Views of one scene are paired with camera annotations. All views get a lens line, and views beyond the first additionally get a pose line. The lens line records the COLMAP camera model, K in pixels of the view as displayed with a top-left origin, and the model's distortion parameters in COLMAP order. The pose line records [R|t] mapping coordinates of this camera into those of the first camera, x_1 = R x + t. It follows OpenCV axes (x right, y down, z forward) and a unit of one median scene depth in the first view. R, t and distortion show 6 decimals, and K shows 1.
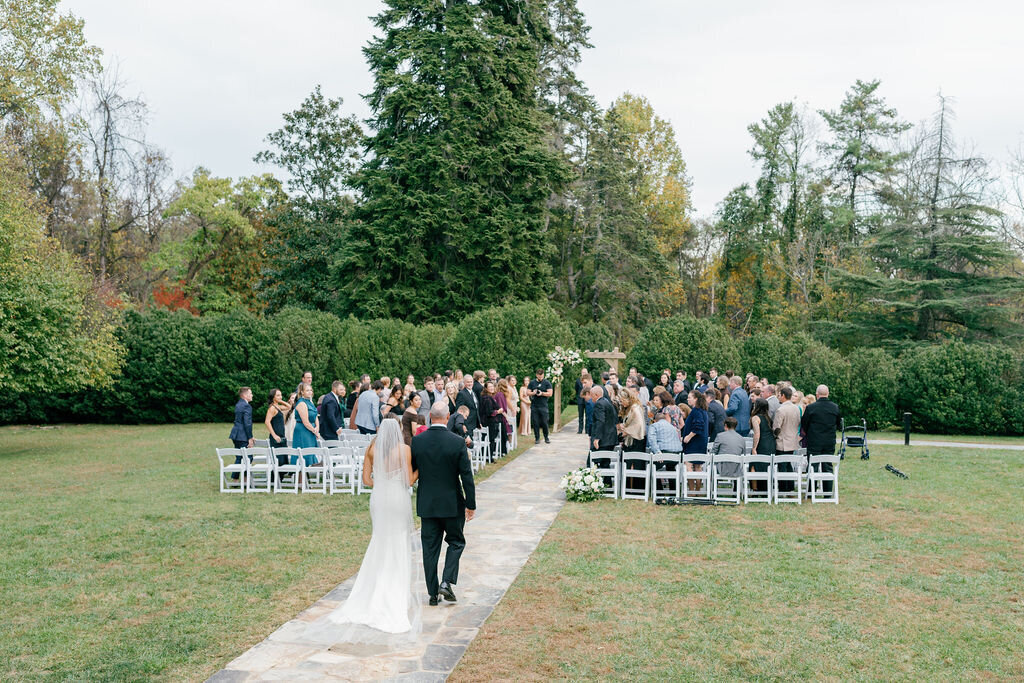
lens RADIAL K [[1042.1, 0, 511.7], [0, 1042.1, 339.5], [0, 0, 1]] dist [-0.018301, 0.000000]
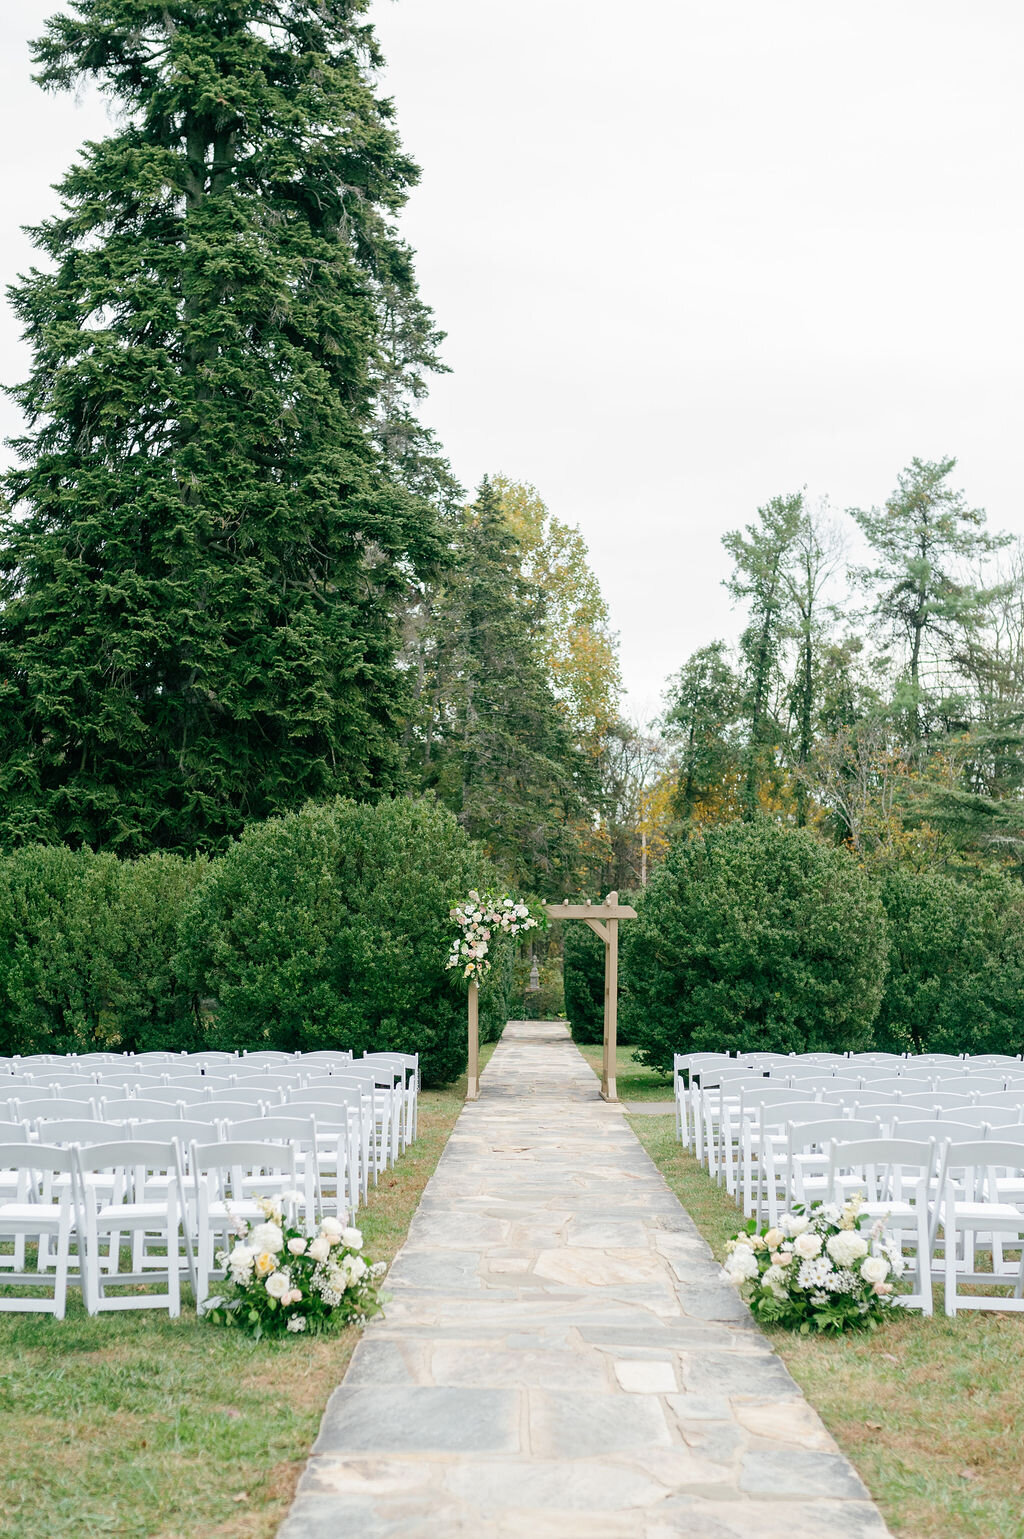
lens RADIAL K [[1942.4, 0, 512.5], [0, 1942.4, 773.3], [0, 0, 1]] dist [-0.059167, 0.000000]
pose [[0.993087, 0.002468, 0.117354, -0.020096], [0.007133, 0.996662, -0.081325, 0.014387], [-0.117163, 0.081600, 0.989755, 0.140729]]
